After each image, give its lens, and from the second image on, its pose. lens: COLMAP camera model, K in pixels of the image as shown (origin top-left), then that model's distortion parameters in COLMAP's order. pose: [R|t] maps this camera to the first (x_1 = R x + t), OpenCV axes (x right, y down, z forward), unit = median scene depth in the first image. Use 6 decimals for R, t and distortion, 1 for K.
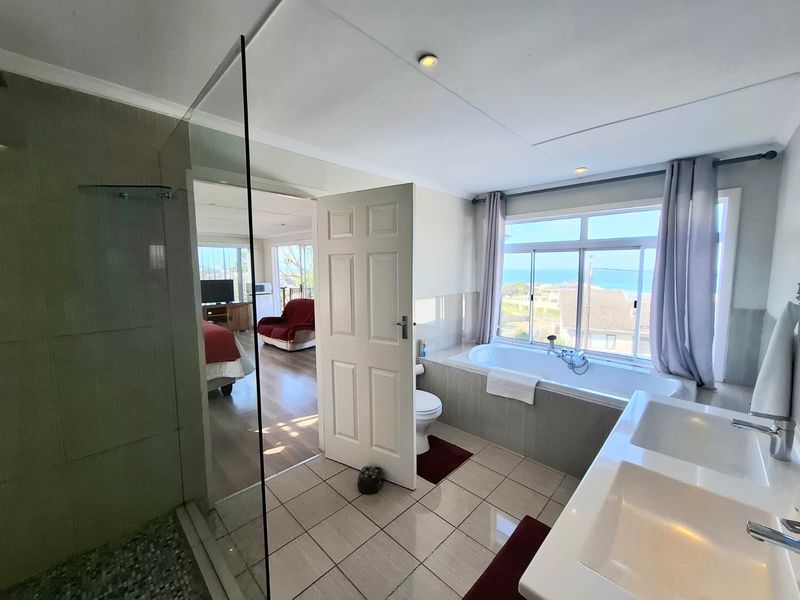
lens RADIAL K [[323.6, 0, 399.8], [0, 323.6, 298.5], [0, 0, 1]] dist [-0.000282, 0.000255]
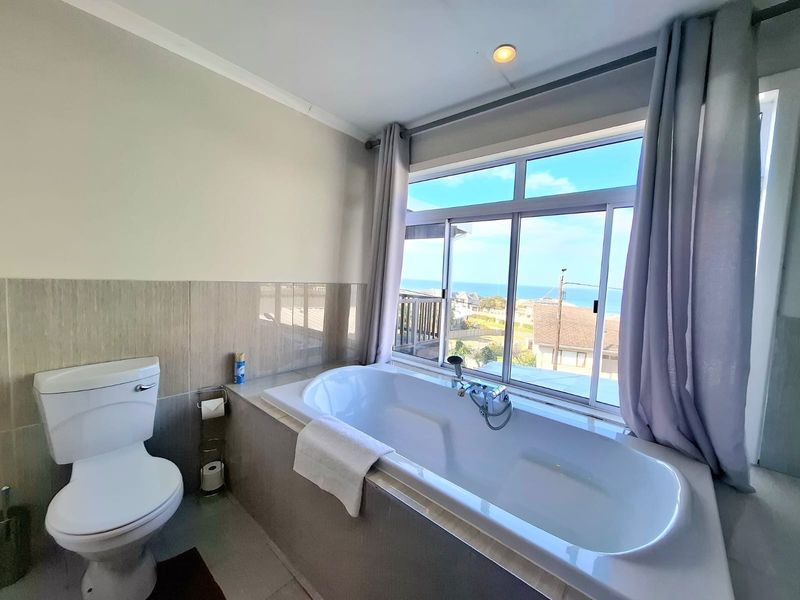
lens RADIAL K [[317.0, 0, 406.2], [0, 317.0, 298.3], [0, 0, 1]] dist [0.006919, 0.000185]
pose [[0.996715, 0.049135, 0.064387, 0.389043], [-0.047057, 0.998334, -0.033398, 0.040945], [-0.065921, 0.030259, 0.997366, 0.501835]]
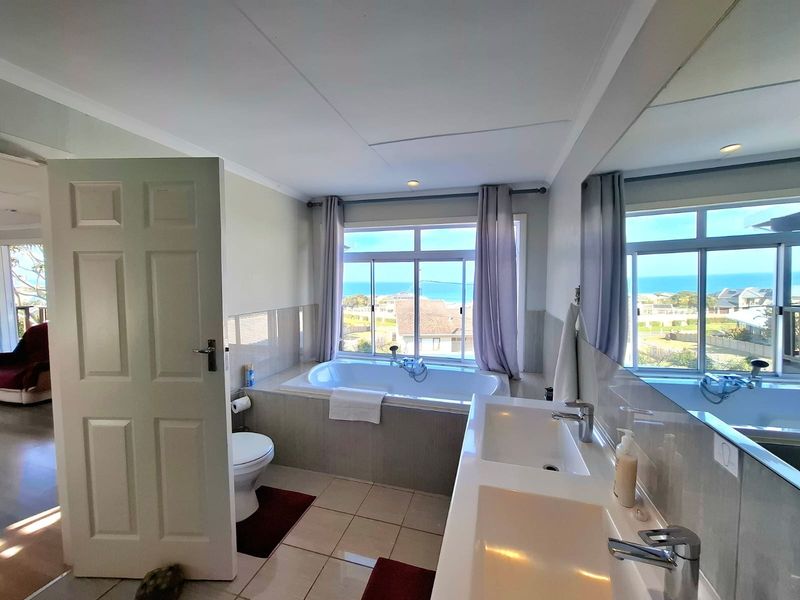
lens RADIAL K [[323.6, 0, 399.8], [0, 323.6, 298.5], [0, 0, 1]] dist [-0.000282, 0.000255]
pose [[0.887975, -0.022343, 0.459349, 0.043715], [0.040977, 0.998690, -0.030637, 0.002376], [-0.458063, 0.046028, 0.887727, 0.126433]]
